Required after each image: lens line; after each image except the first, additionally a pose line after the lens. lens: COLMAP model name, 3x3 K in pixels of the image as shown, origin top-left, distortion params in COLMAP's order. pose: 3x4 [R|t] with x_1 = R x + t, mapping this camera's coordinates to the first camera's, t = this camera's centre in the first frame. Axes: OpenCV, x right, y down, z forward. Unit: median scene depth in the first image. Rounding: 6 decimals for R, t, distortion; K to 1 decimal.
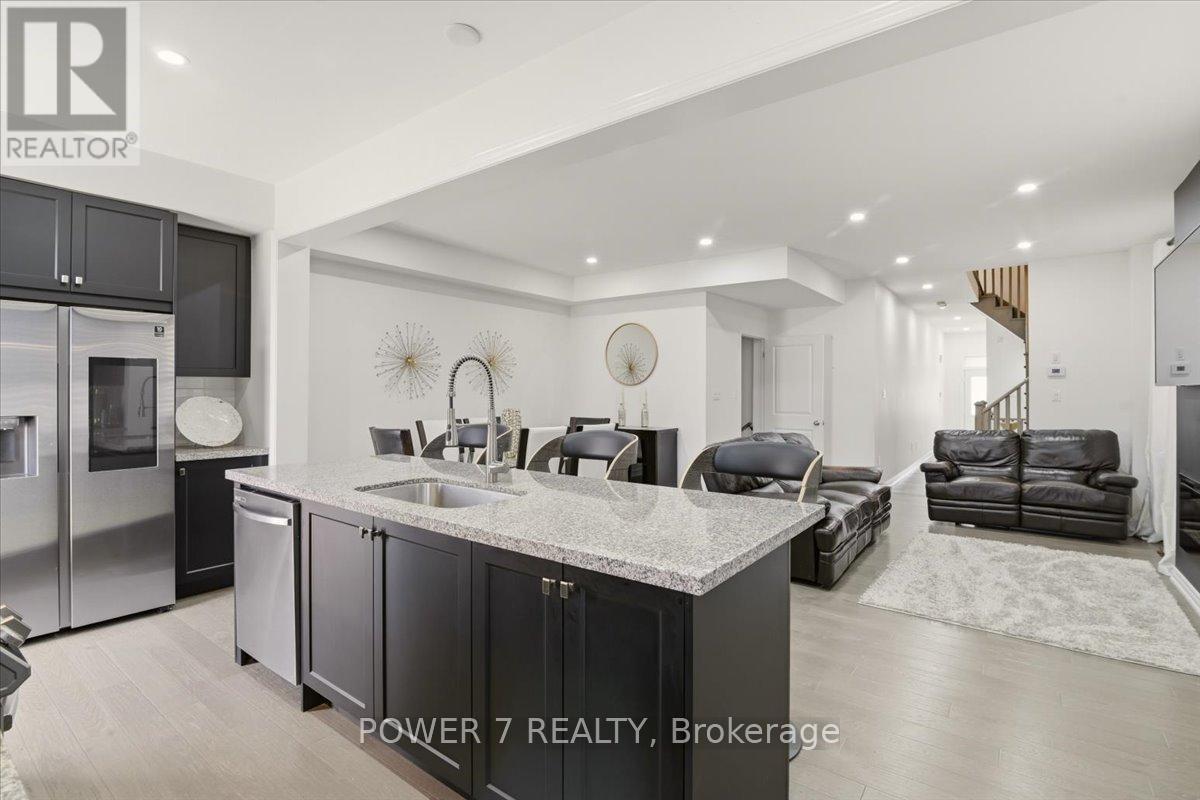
lens RADIAL K [[570.0, 0, 603.2], [0, 570.0, 387.8], [0, 0, 1]] dist [-0.009128, 0.000205]
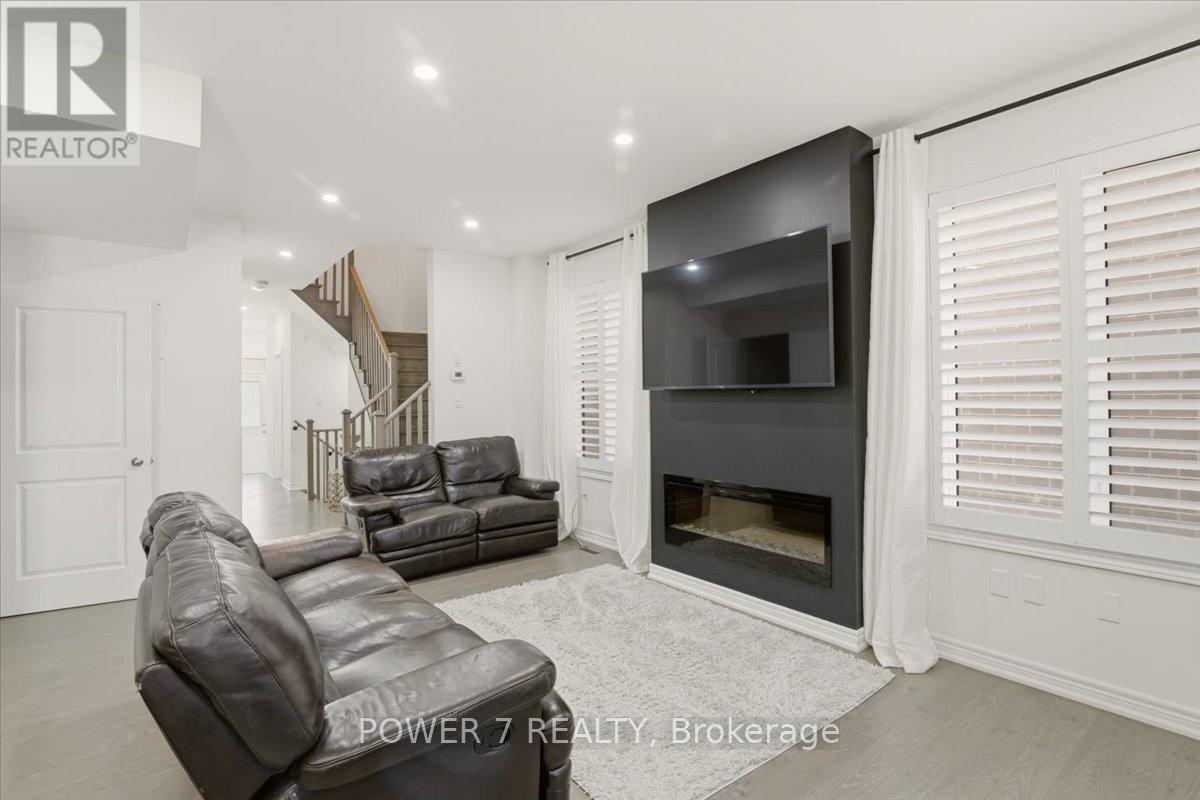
lens RADIAL K [[561.8, 0, 600.2], [0, 561.8, 388.3], [0, 0, 1]] dist [-0.015969, 0.000258]
pose [[0.268158, 0.006282, 0.963354, -0.007581], [0.006311, 0.999946, -0.008277, 0.001273], [-0.963354, 0.008299, 0.268104, 0.578703]]
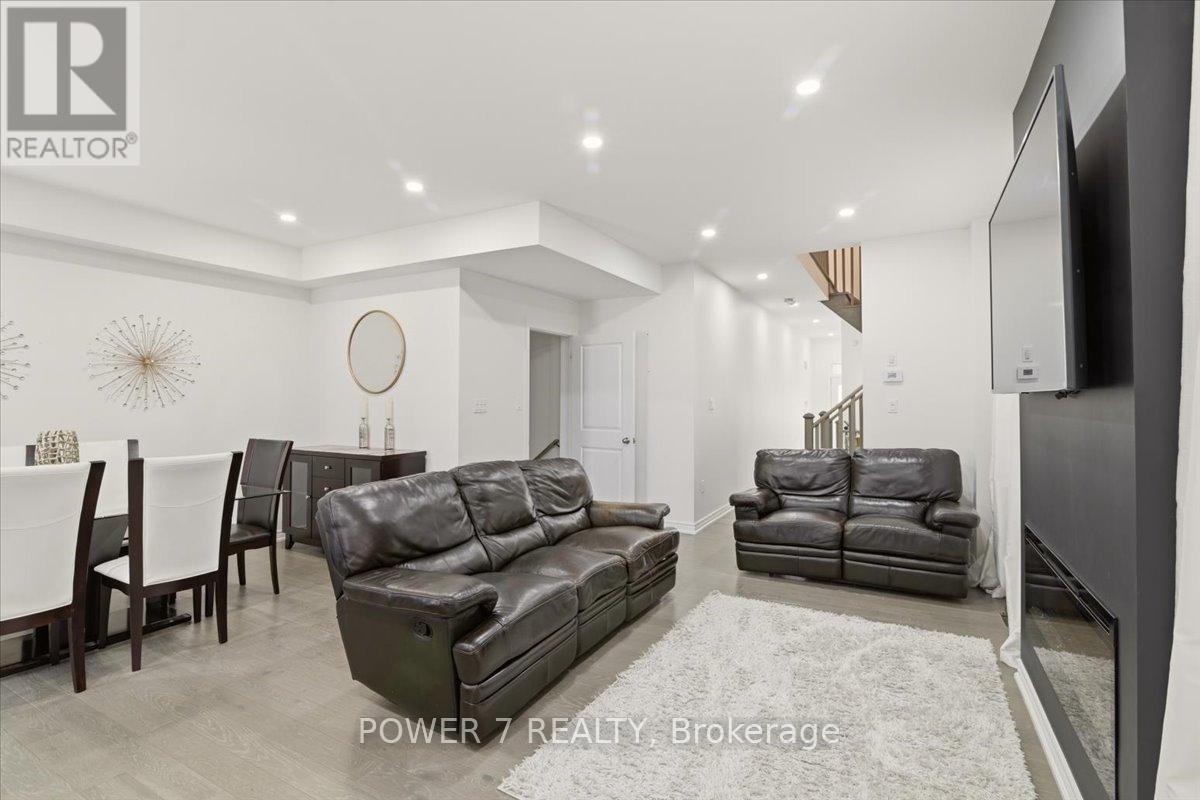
lens RADIAL K [[561.8, 0, 600.2], [0, 561.8, 388.3], [0, 0, 1]] dist [-0.015969, 0.000258]
pose [[0.991058, 0.001051, 0.133427, 0.301566], [0.000939, 0.999889, -0.014849, 0.000164], [-0.133428, 0.014842, 0.990947, 0.286474]]
